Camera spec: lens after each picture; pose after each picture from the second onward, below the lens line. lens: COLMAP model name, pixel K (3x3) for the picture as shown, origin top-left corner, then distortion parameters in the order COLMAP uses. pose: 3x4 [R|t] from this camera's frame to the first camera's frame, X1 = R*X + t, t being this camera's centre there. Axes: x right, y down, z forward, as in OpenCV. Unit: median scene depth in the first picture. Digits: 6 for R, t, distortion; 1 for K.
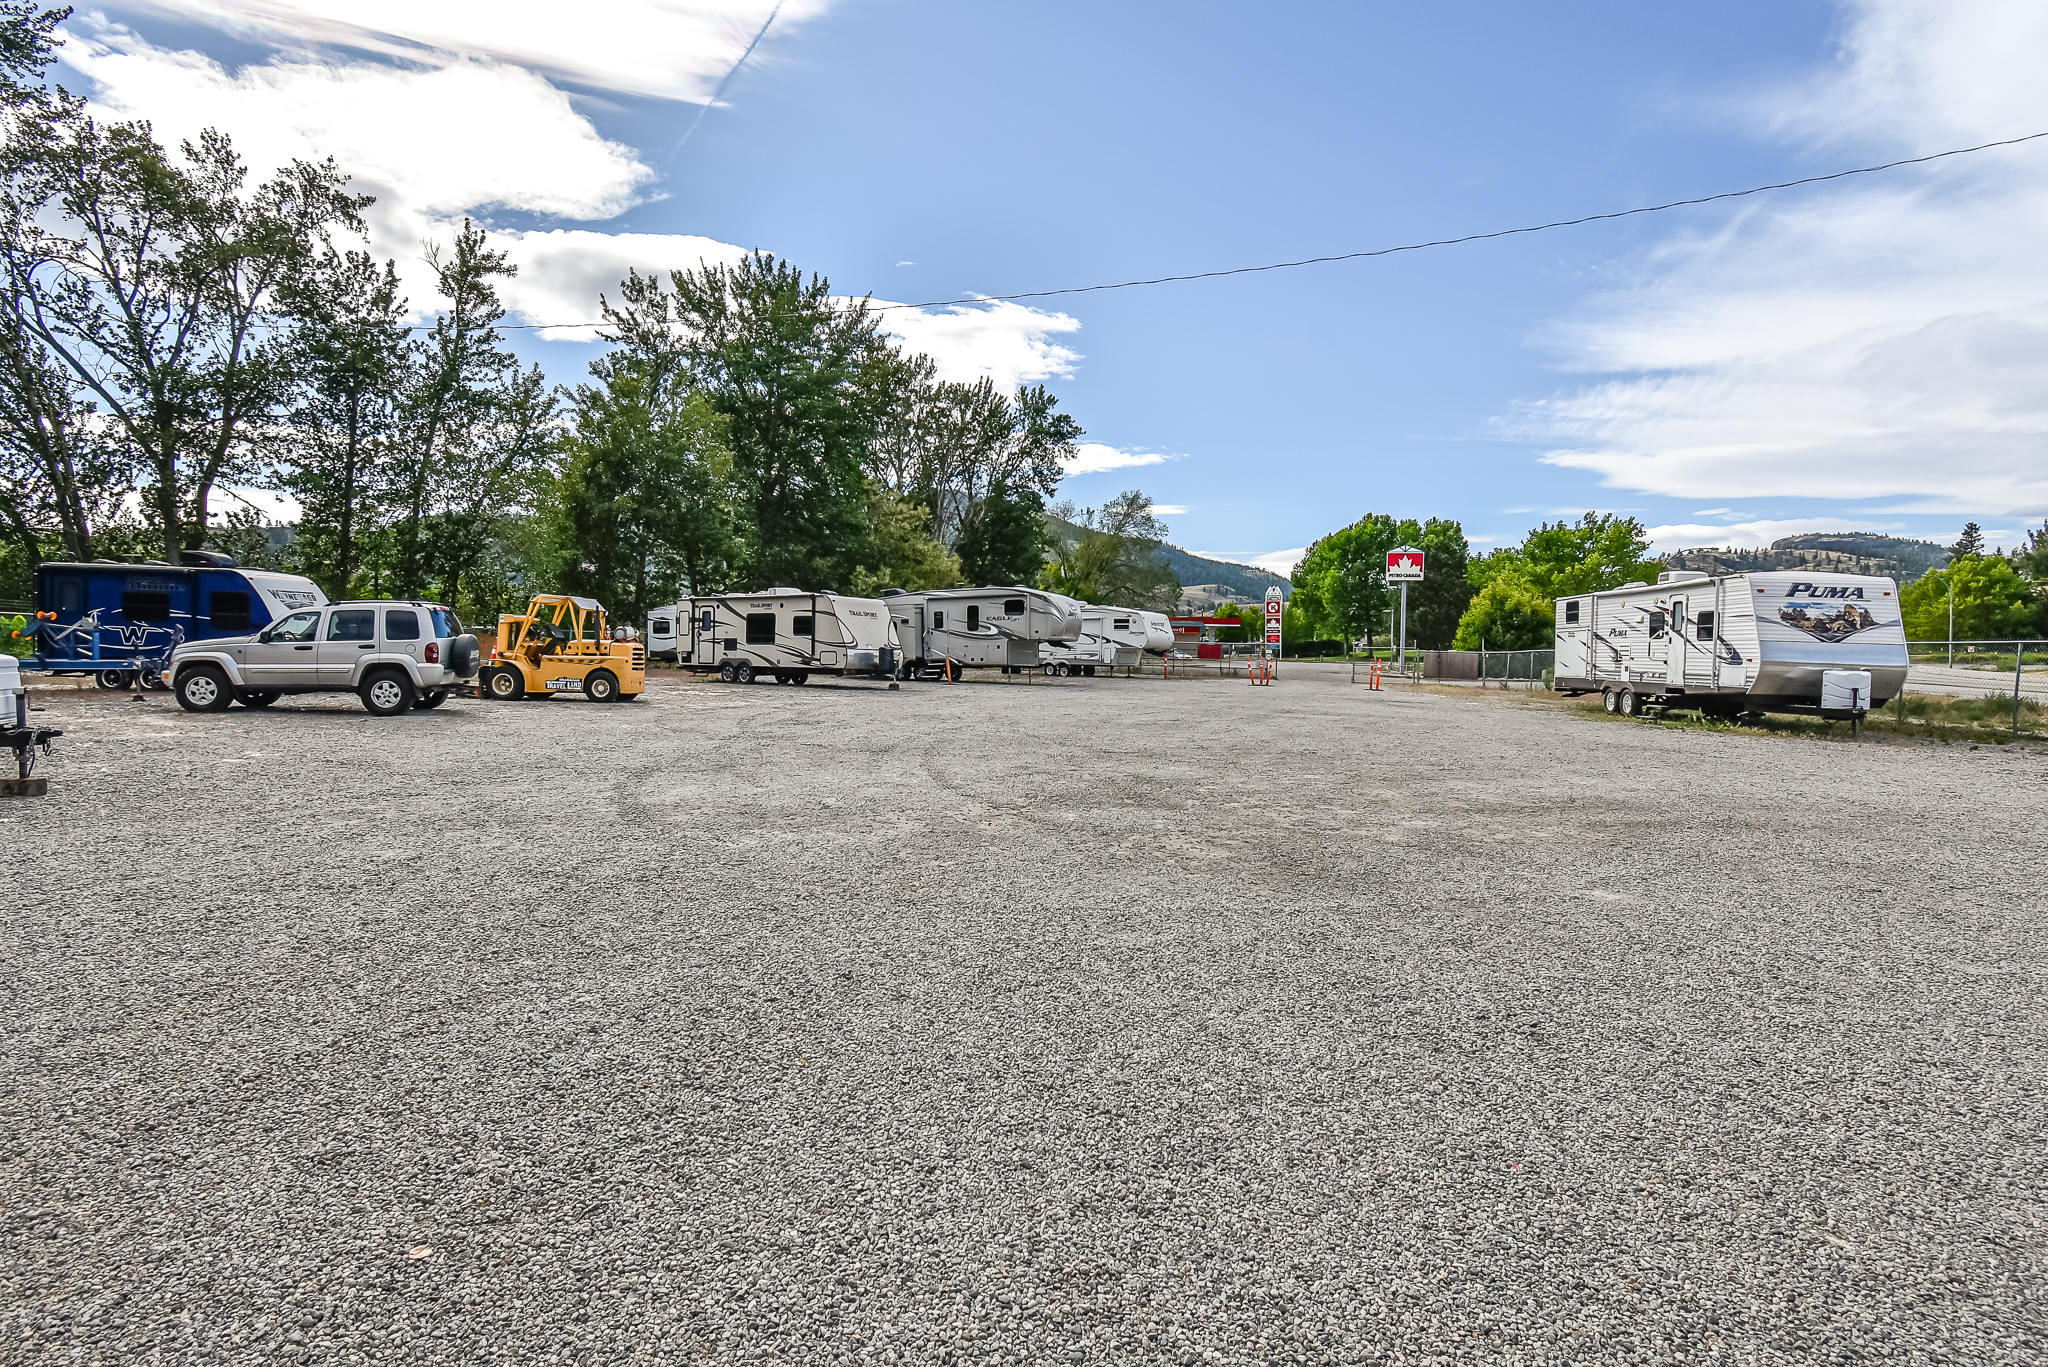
lens RADIAL K [[1061.0, 0, 1030.6], [0, 1061.0, 676.4], [0, 0, 1]] dist [-0.019501, -0.000376]
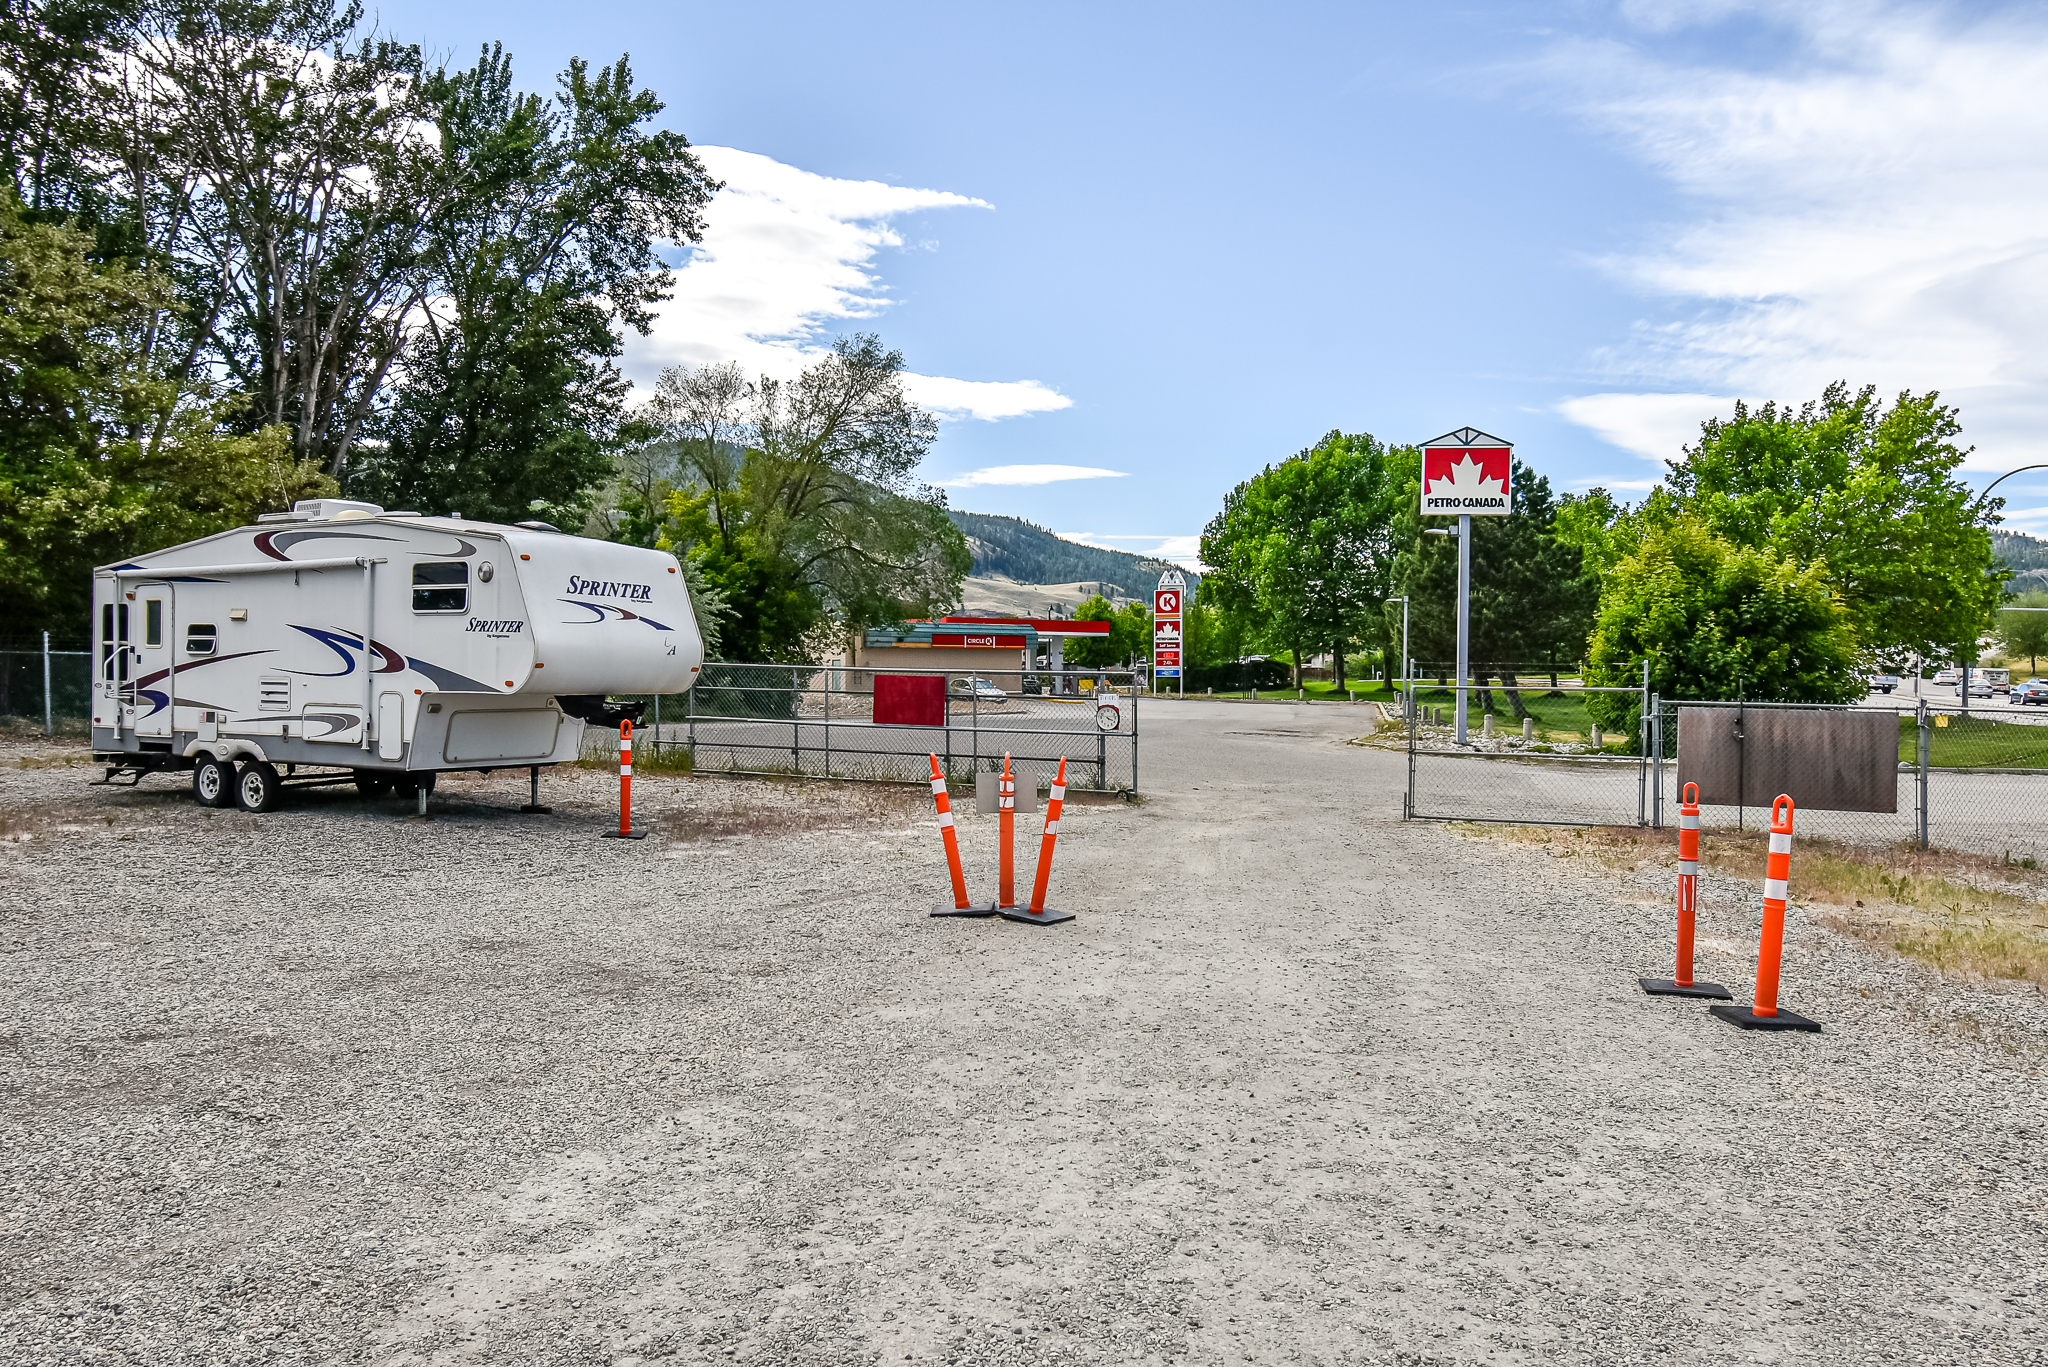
lens RADIAL K [[1453.4, 0, 1017.0], [0, 1453.4, 689.1], [0, 0, 1]] dist [-0.032222, -0.000221]
pose [[0.993623, -0.002213, 0.112734, 0.096928], [0.003964, 0.999875, -0.015312, -0.012626], [-0.112686, 0.015661, 0.993507, 0.381803]]
